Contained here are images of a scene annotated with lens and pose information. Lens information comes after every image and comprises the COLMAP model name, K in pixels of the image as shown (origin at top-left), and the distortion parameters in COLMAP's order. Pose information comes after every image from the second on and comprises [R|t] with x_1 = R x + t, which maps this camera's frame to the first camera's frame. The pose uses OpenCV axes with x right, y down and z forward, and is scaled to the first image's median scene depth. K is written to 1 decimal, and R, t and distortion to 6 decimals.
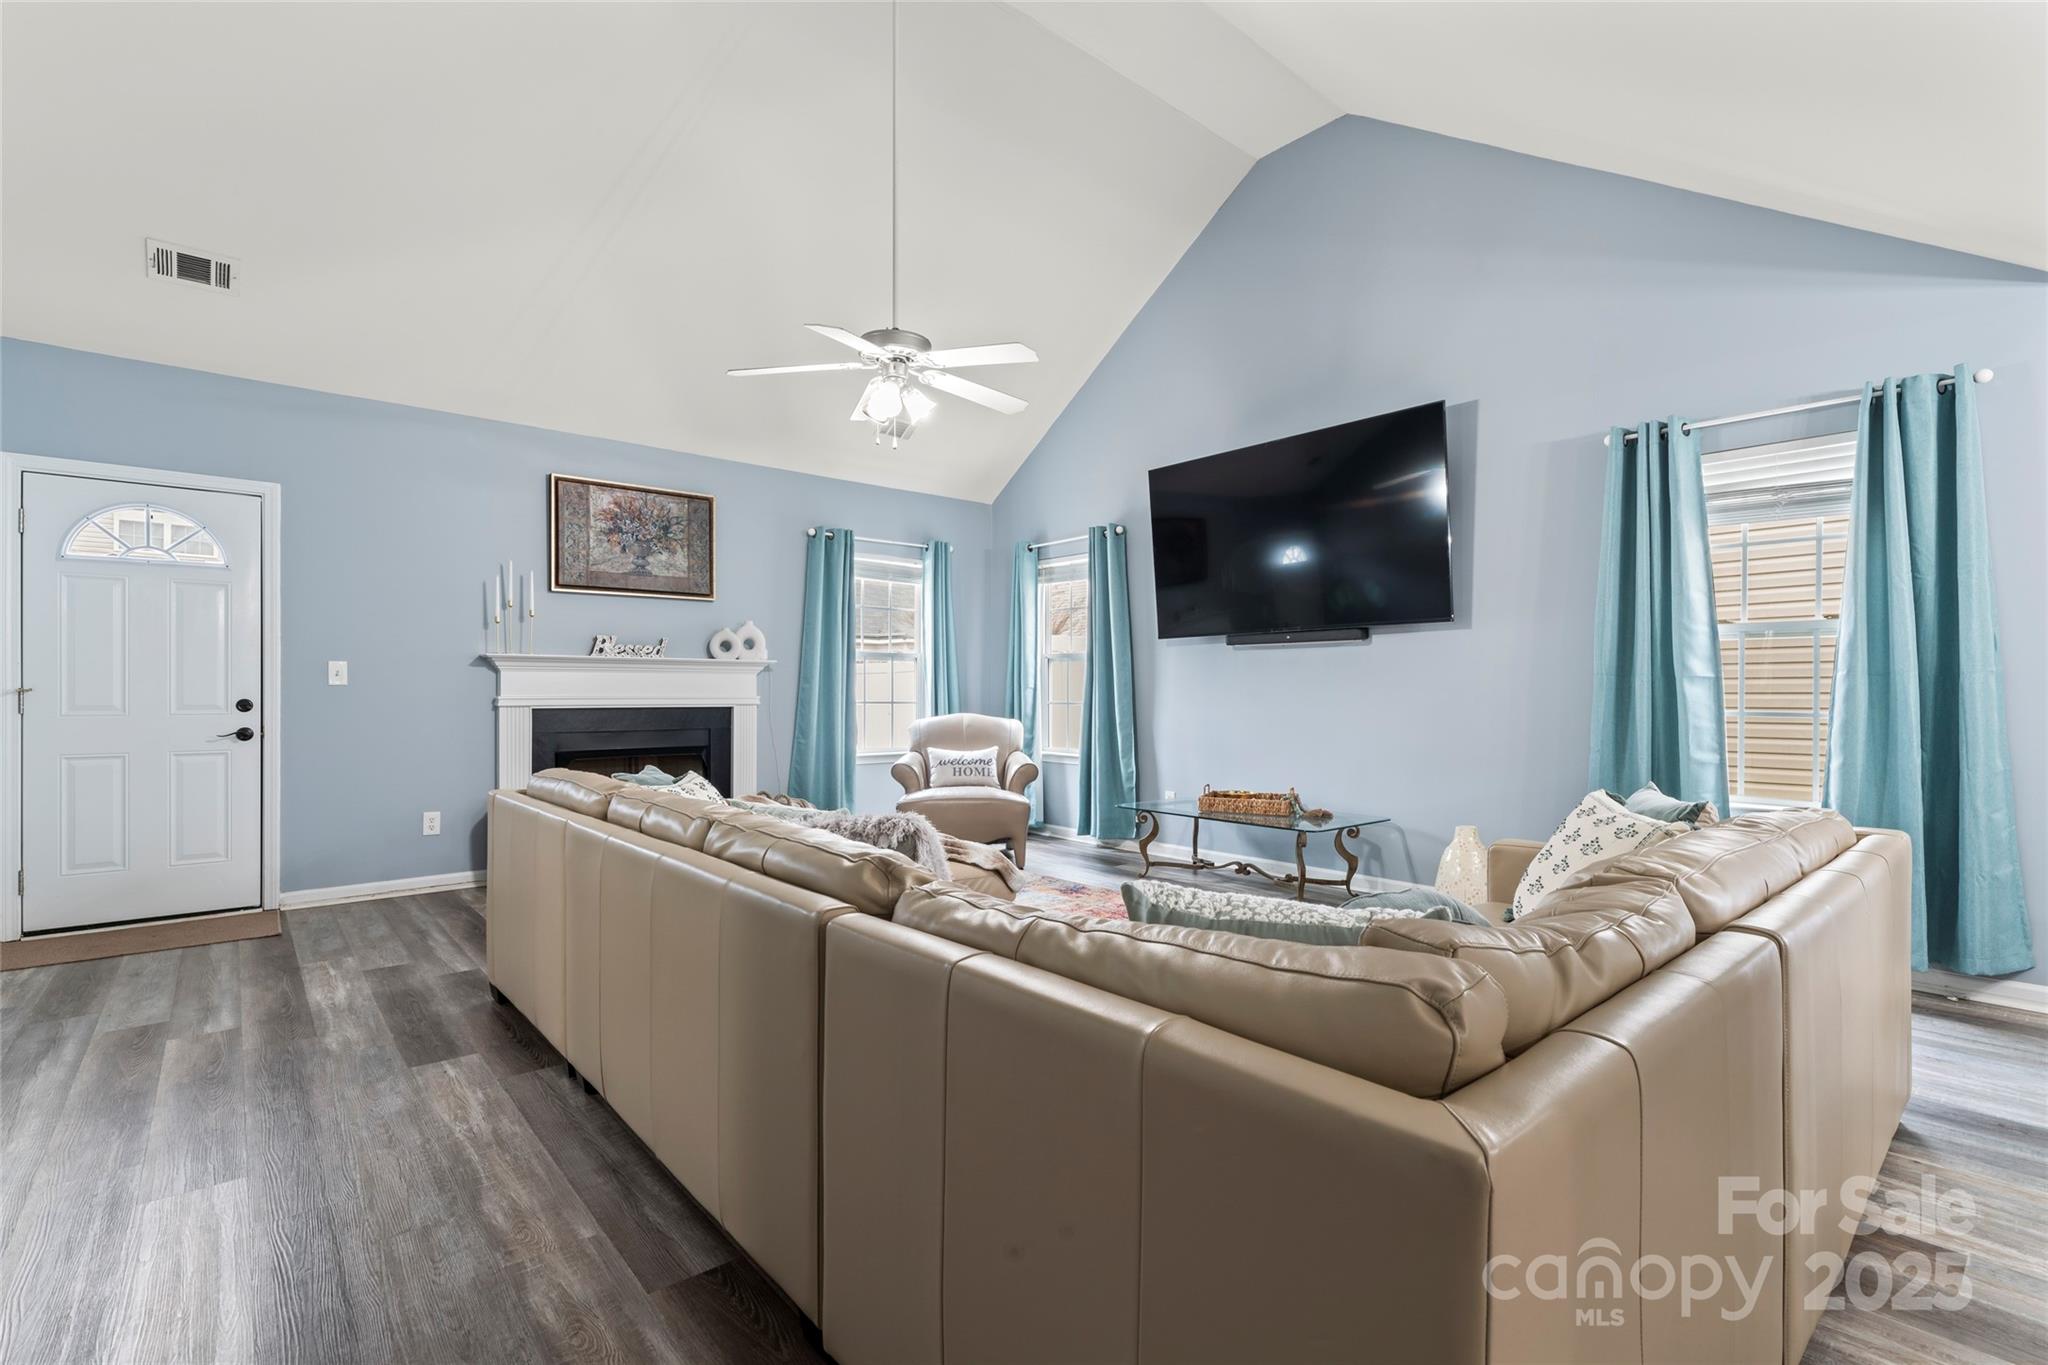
lens RADIAL K [[924.8, 0, 1019.5], [0, 924.8, 693.8], [0, 0, 1]] dist [0.003648, 0.001271]
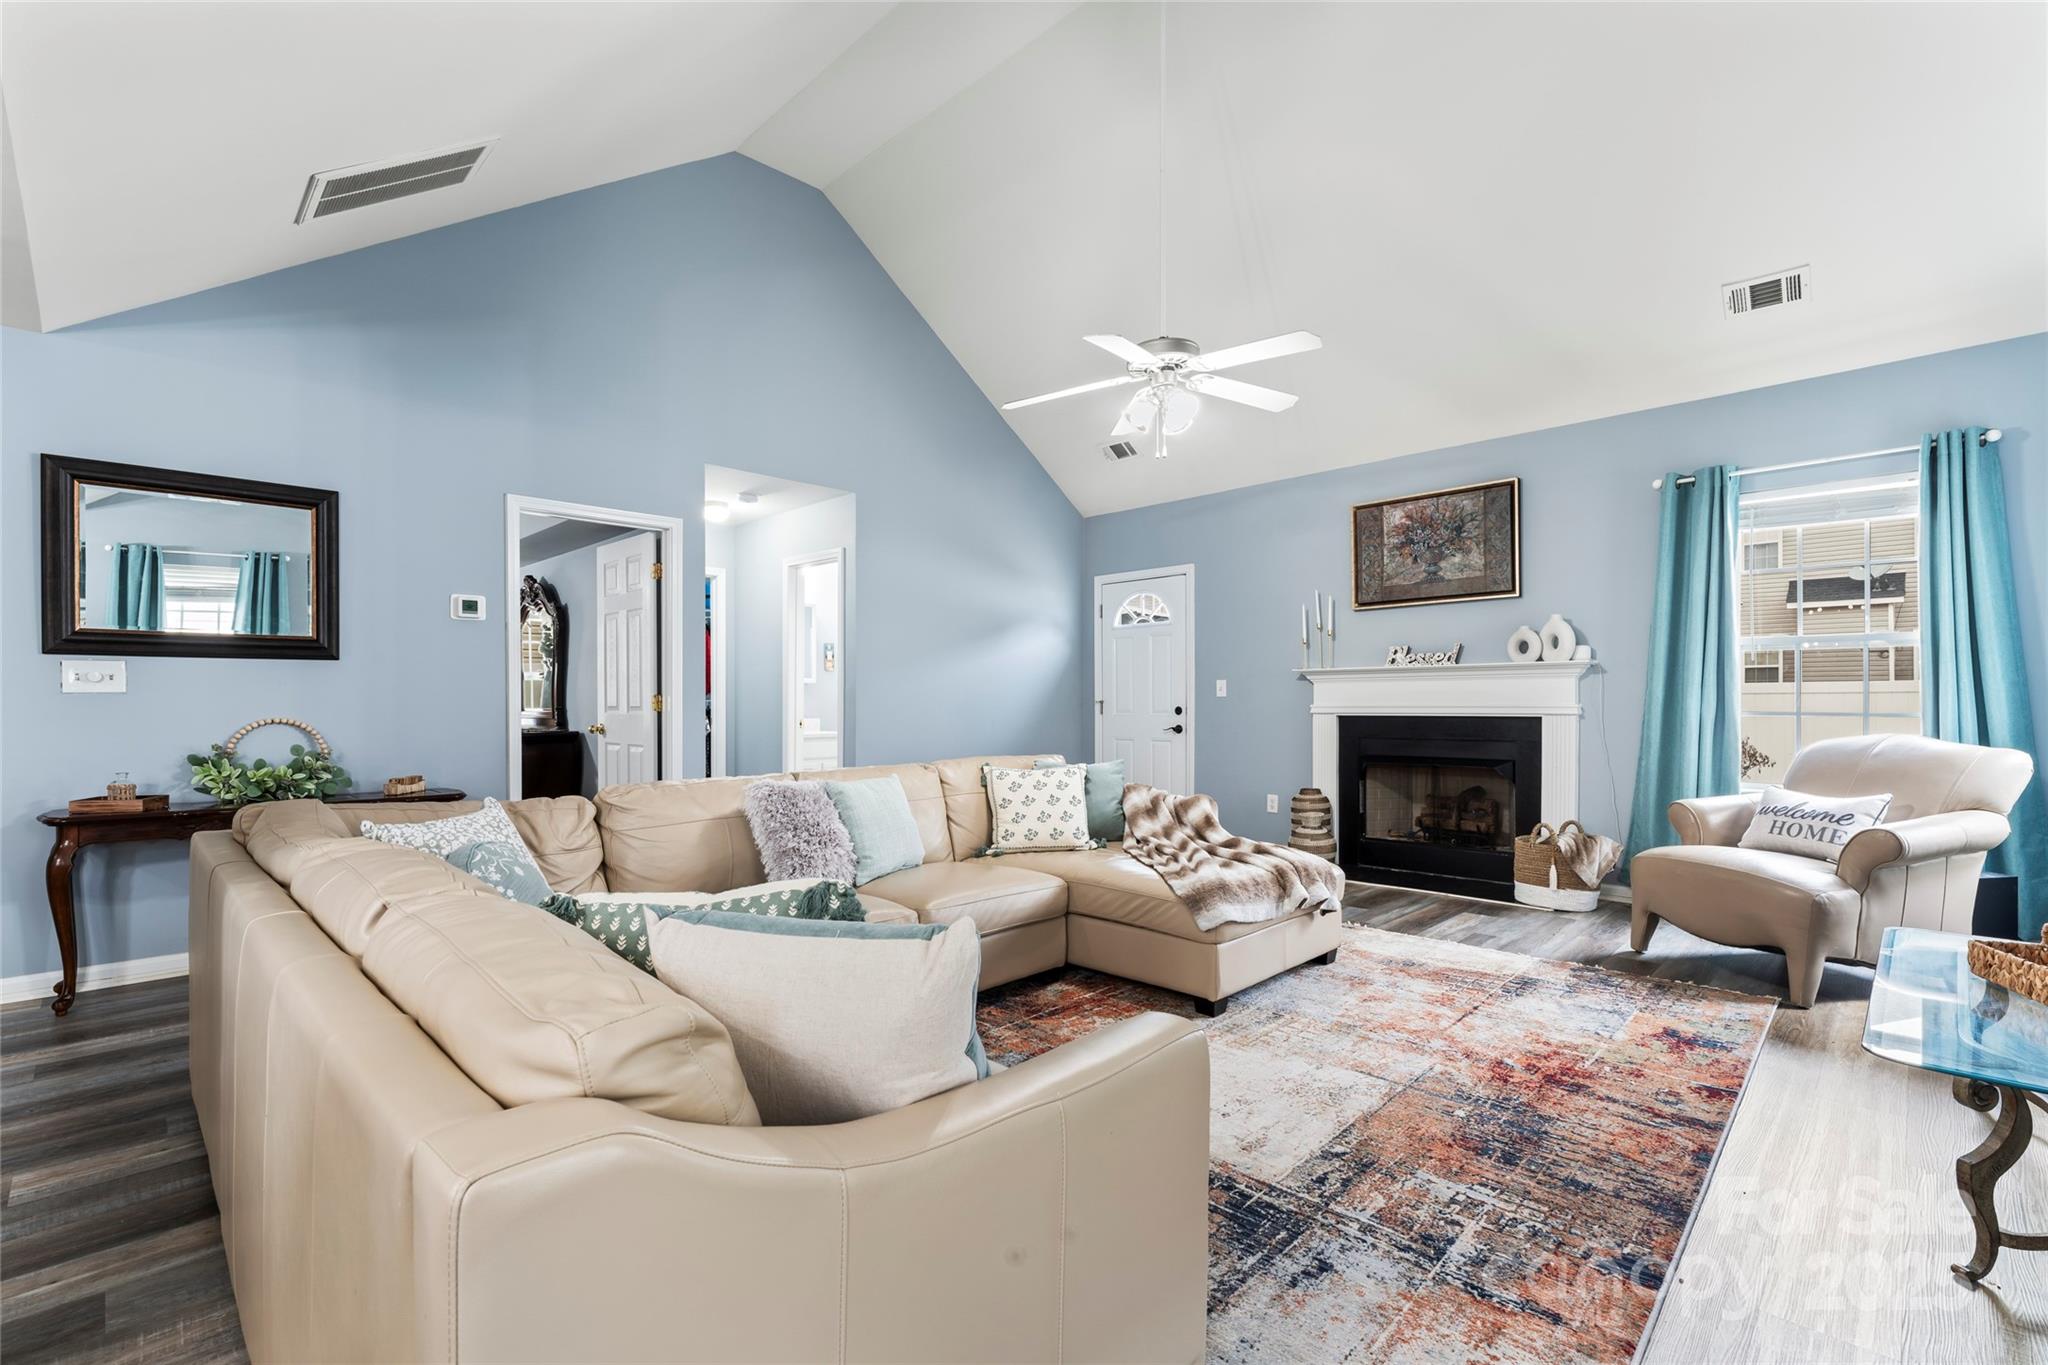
lens RADIAL K [[904.3, 0, 1009.1], [0, 904.3, 703.2], [0, 0, 1]] dist [0.002451, -0.000262]
pose [[0.075546, -0.000723, -0.997142, 0.529351], [0.005264, 0.999986, -0.000326, -0.000812], [0.997128, -0.005224, 0.075549, 0.482134]]
